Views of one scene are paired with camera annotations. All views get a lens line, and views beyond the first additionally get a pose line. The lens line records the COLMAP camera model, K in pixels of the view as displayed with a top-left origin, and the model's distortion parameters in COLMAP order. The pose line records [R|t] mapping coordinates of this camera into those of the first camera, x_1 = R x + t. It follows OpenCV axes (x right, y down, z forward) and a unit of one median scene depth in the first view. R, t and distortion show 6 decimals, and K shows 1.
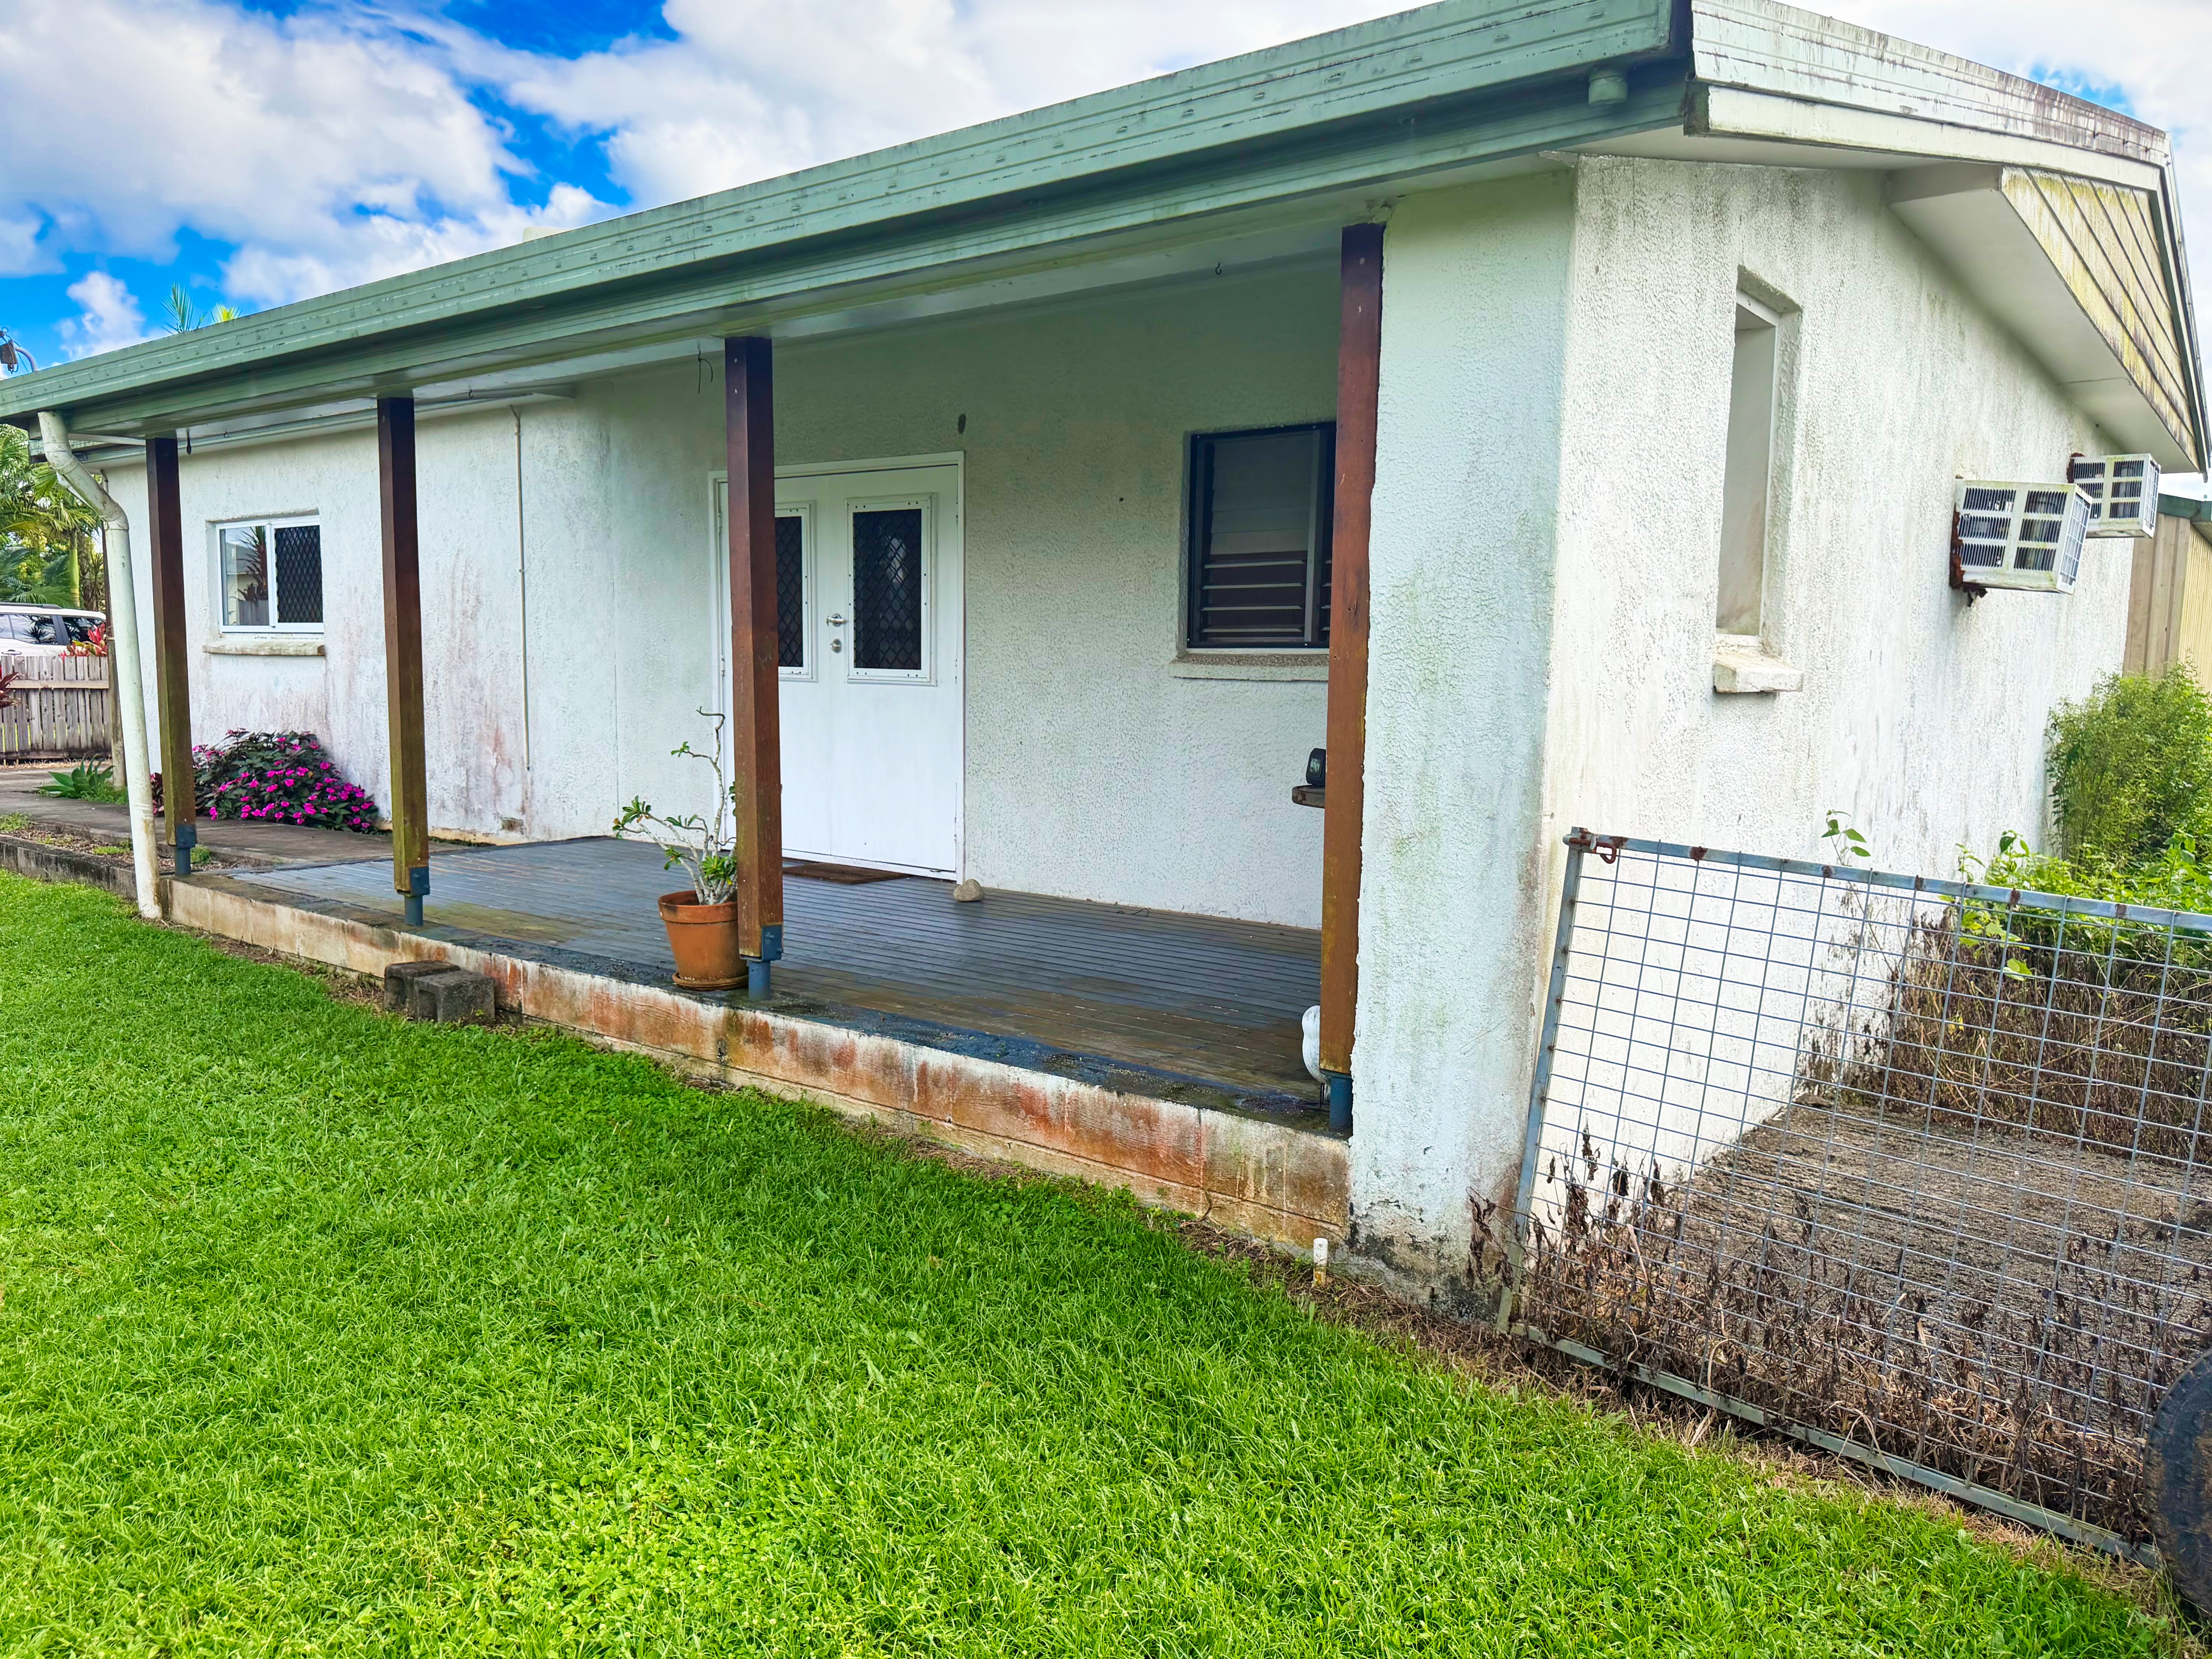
lens RADIAL K [[1575.6, 0, 1103.8], [0, 1575.6, 819.6], [0, 0, 1]] dist [0.064938, -0.002833]
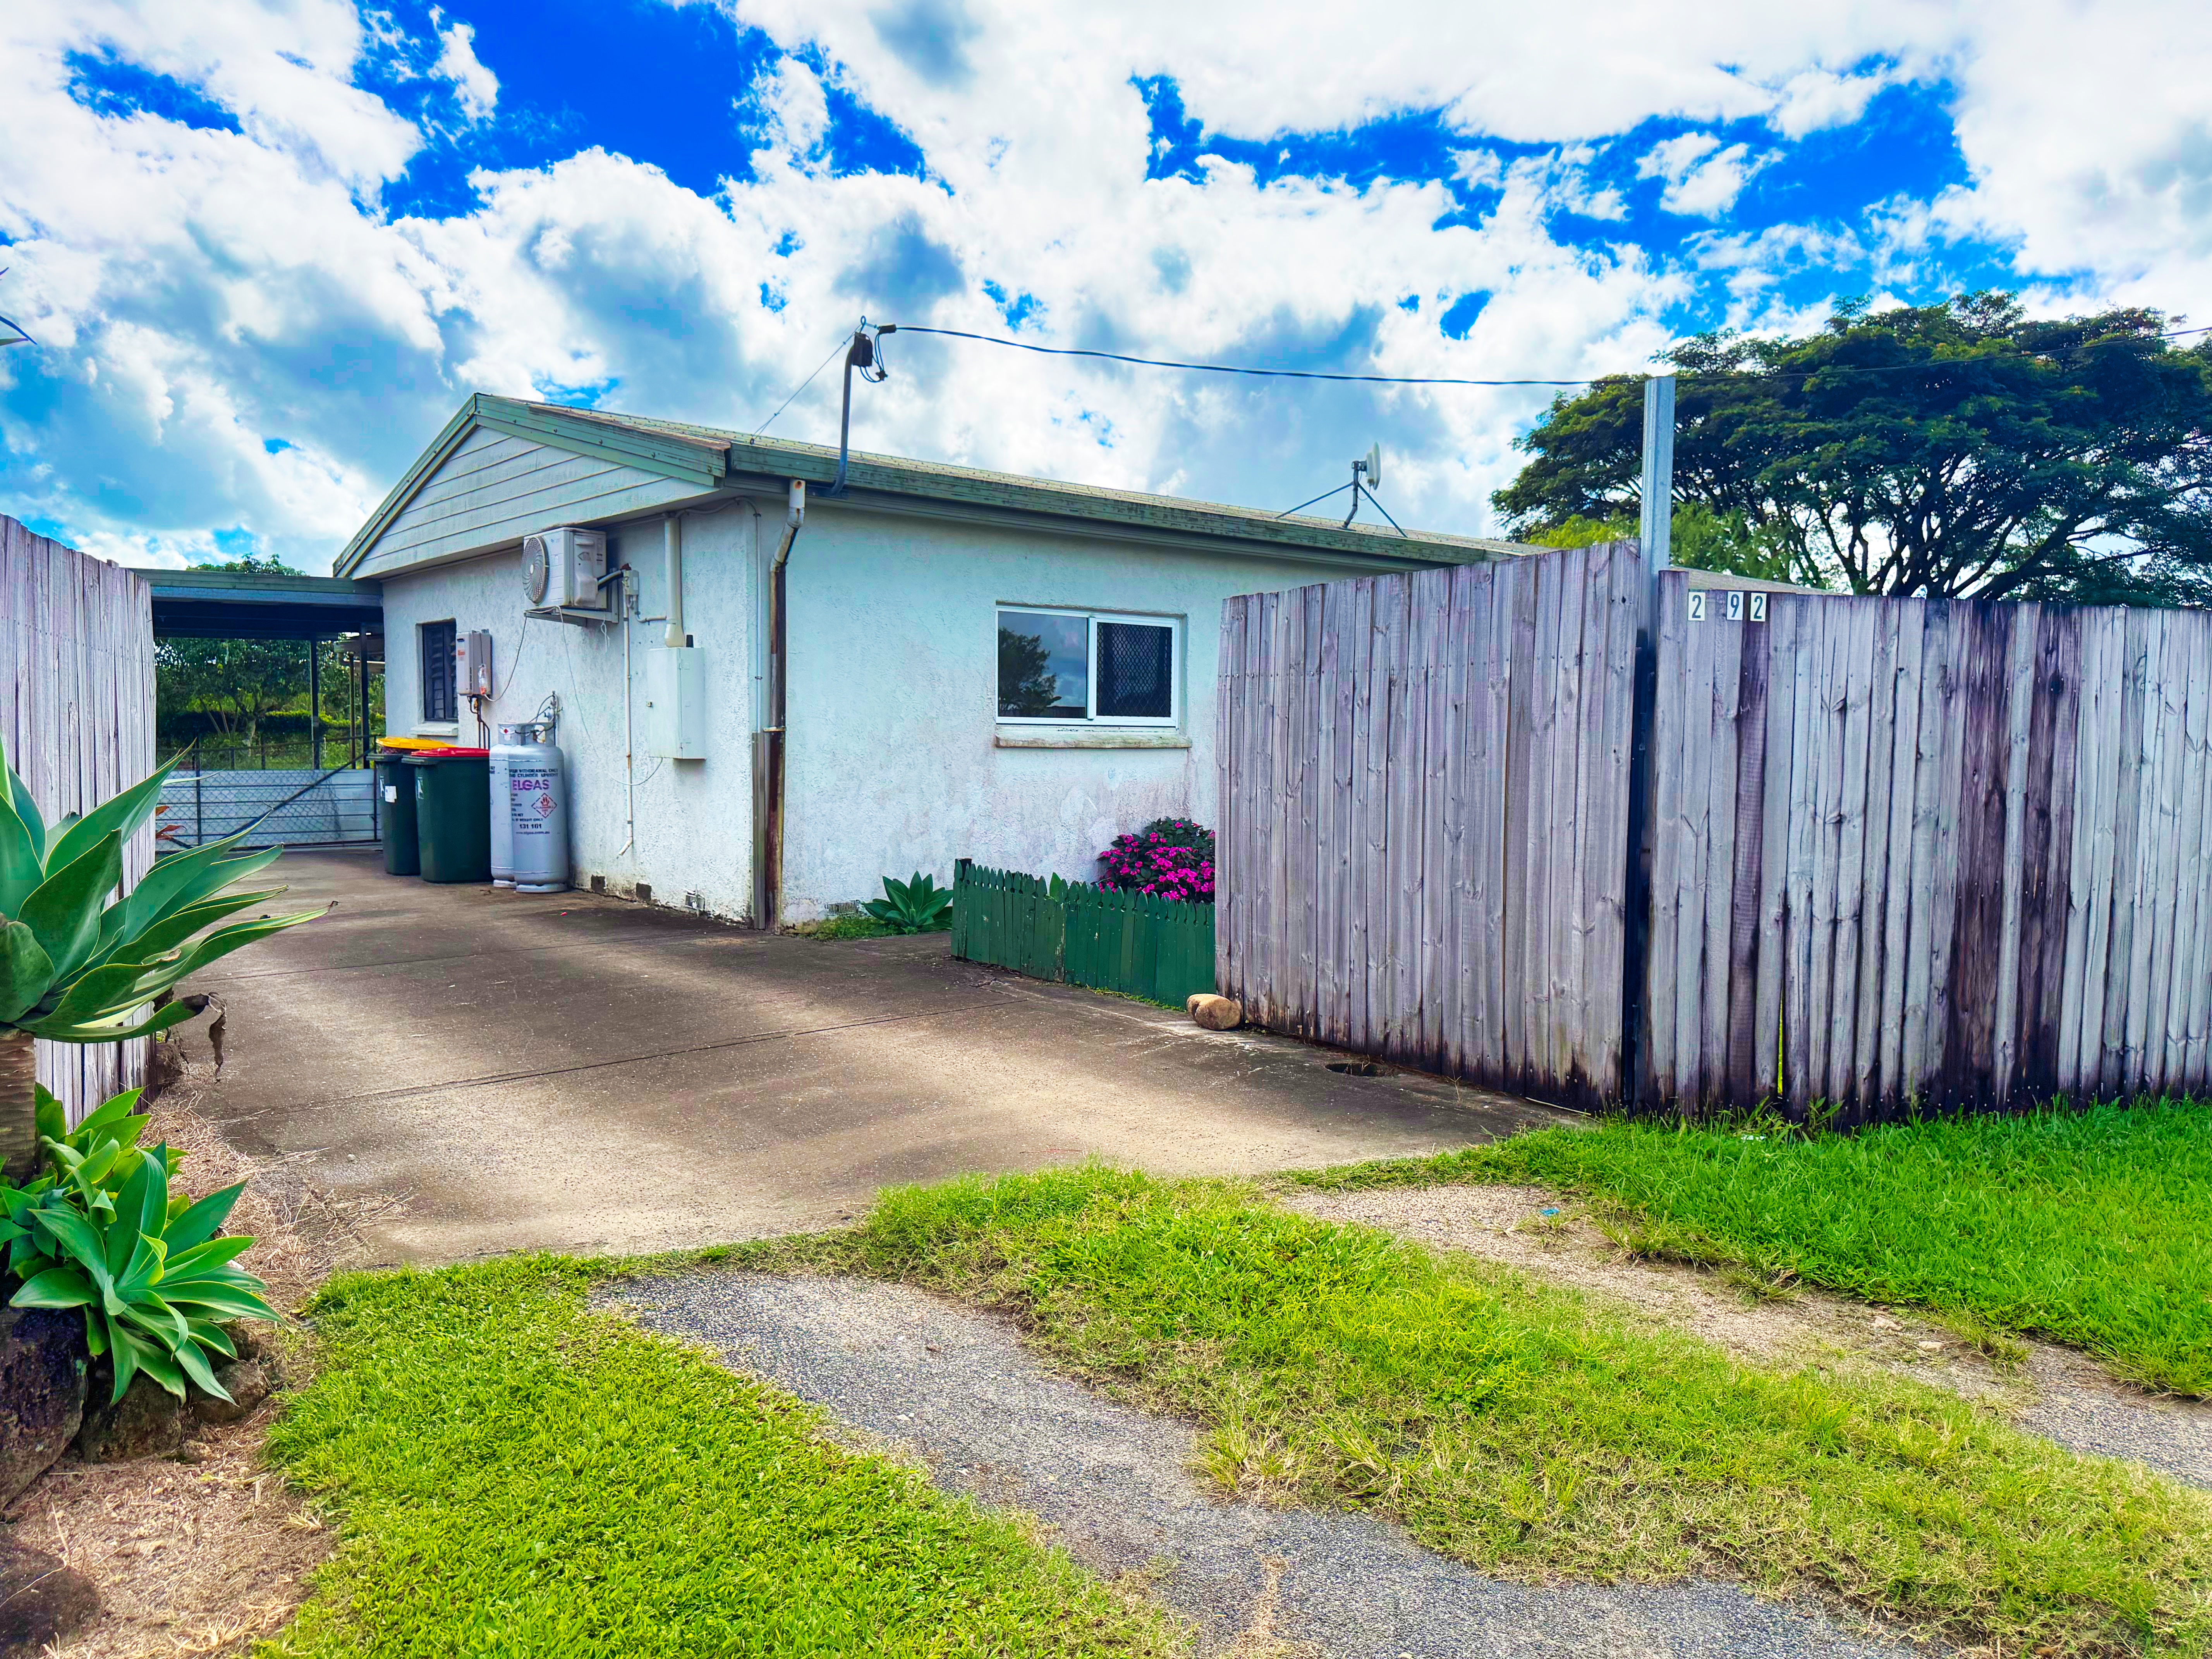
lens RADIAL K [[1575.6, 0, 1107.9], [0, 1575.6, 829.7], [0, 0, 1]] dist [0.064938, -0.002833]
pose [[0.221331, -0.064636, 0.973054, -1.762110], [0.097352, 0.994281, 0.043902, -0.112003], [-0.970327, 0.085012, 0.226357, 0.914033]]
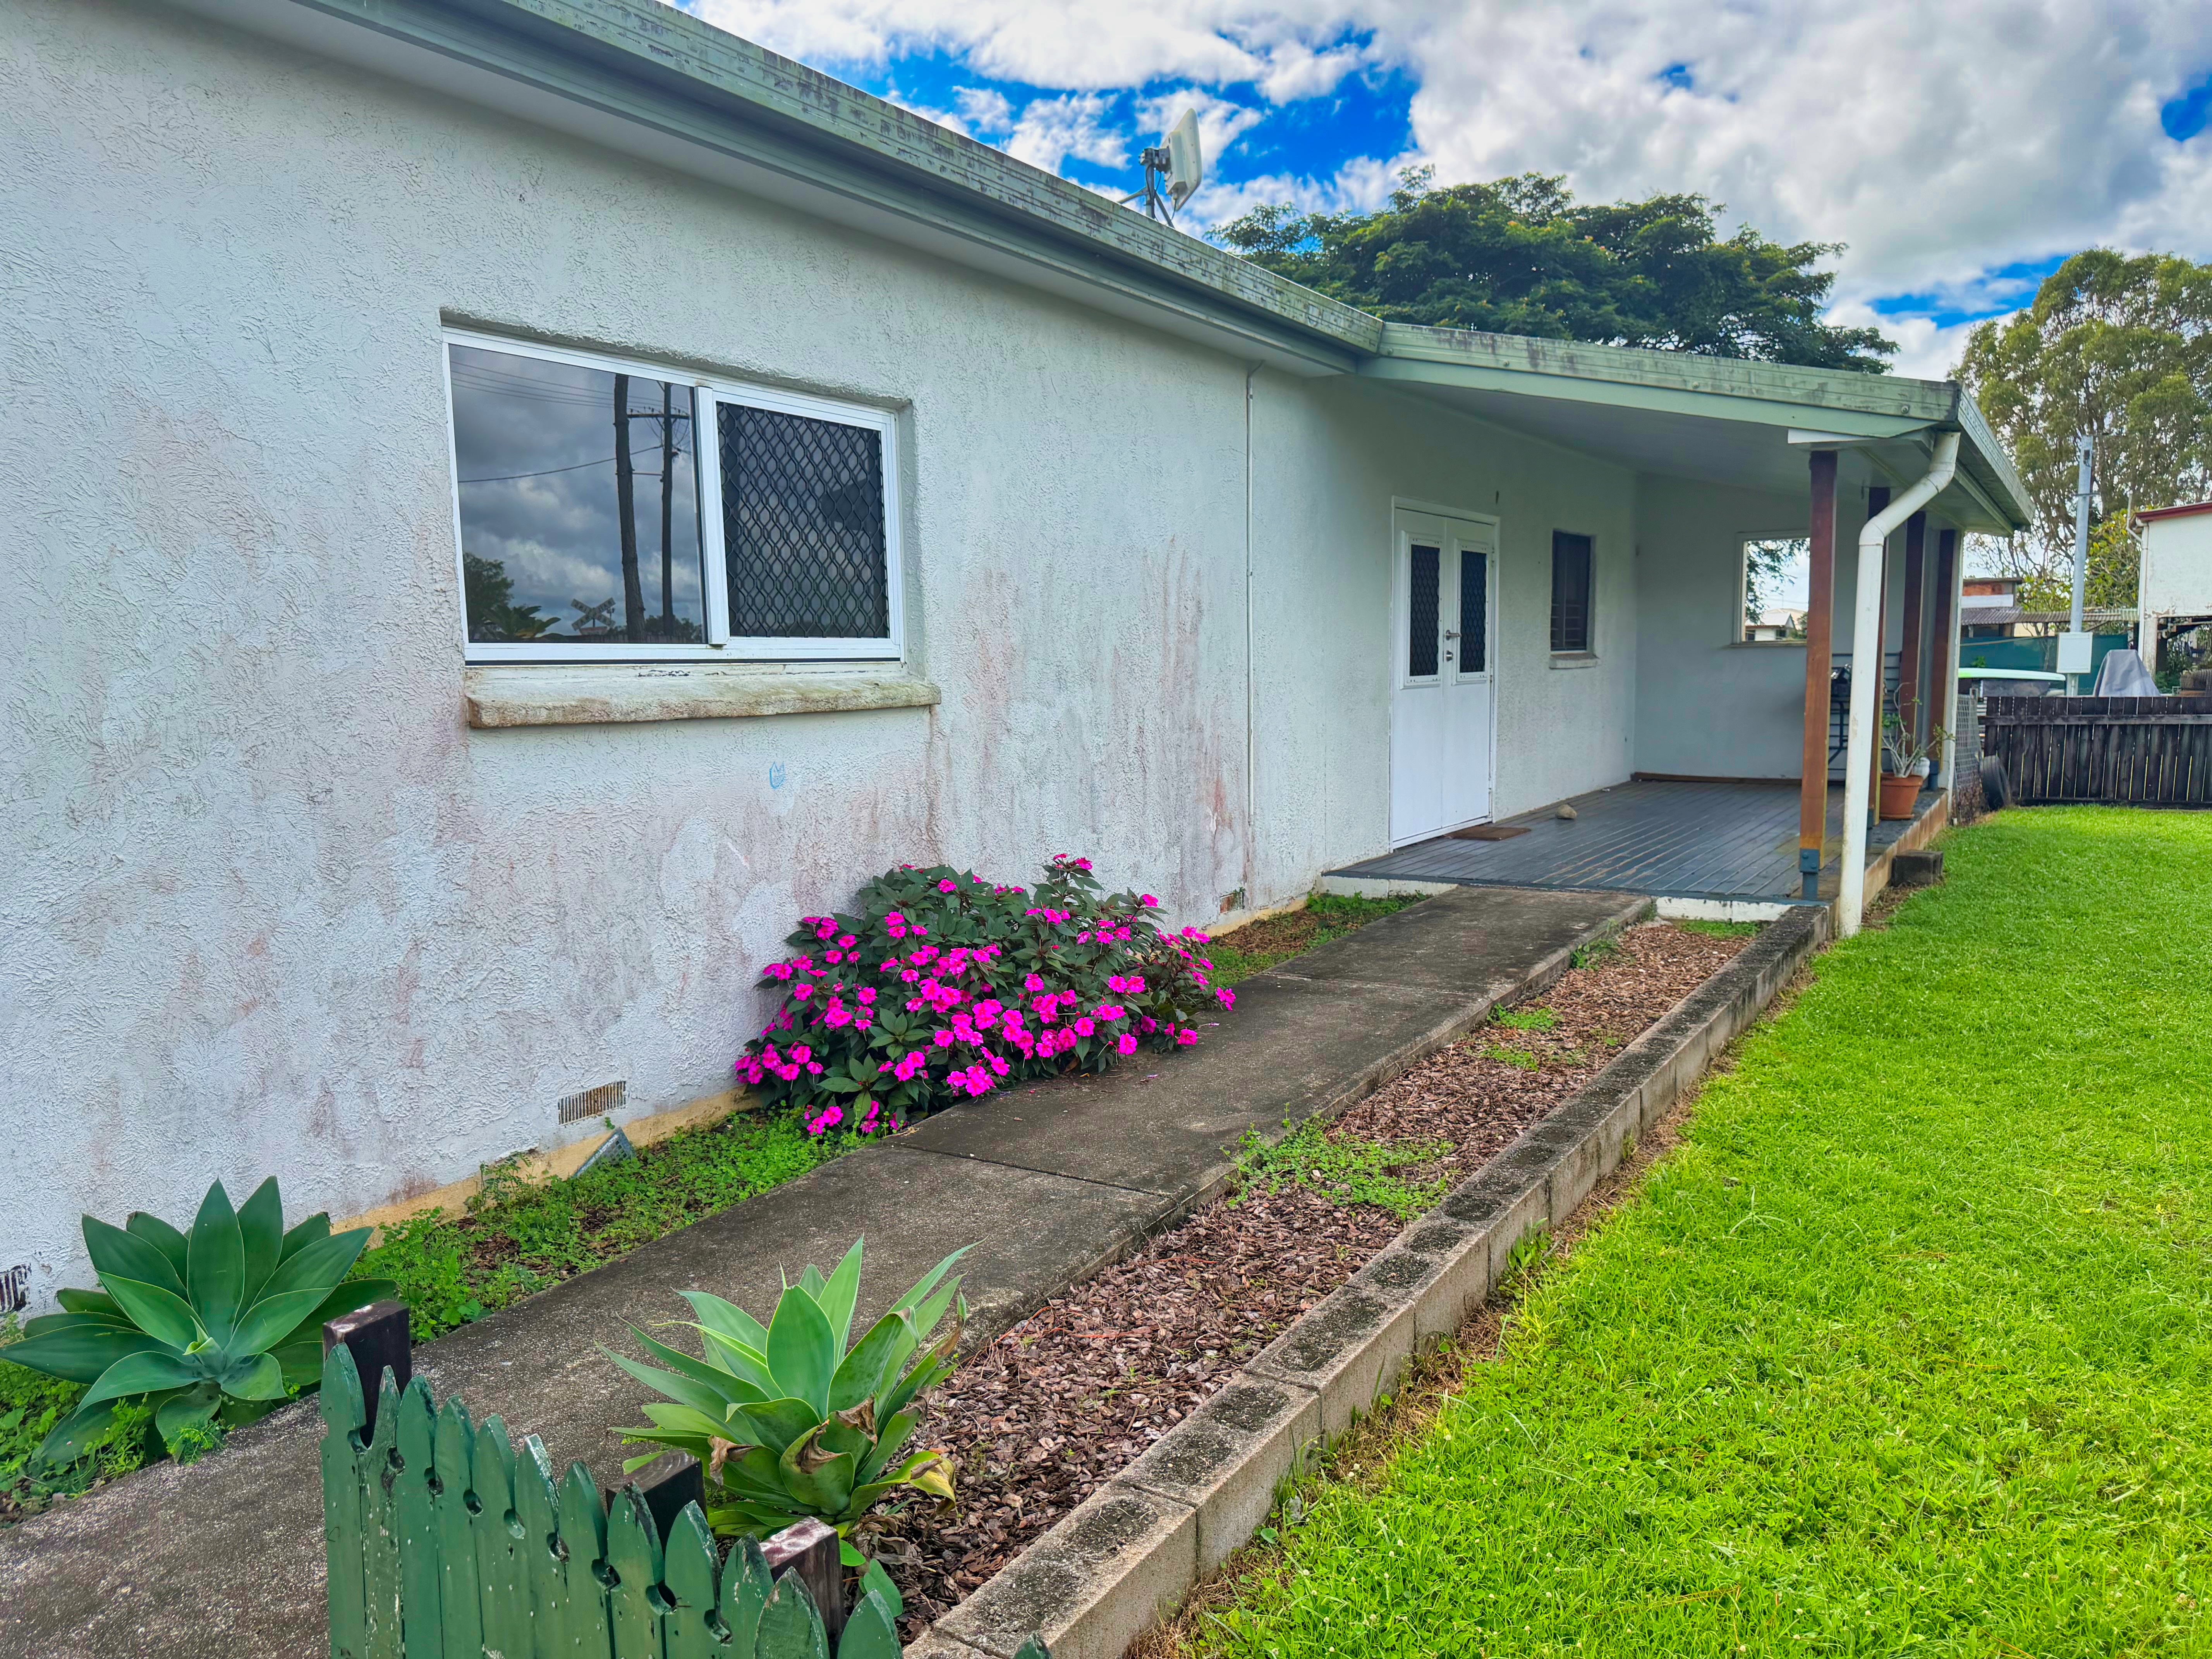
lens RADIAL K [[1575.6, 0, 1091.5], [0, 1575.6, 846.0], [0, 0, 1]] dist [0.064938, -0.002833]
pose [[-0.086752, -0.120997, 0.988855, -1.112590], [0.131927, 0.982460, 0.131788, -0.132259], [-0.987456, 0.141889, -0.069267, 1.113982]]
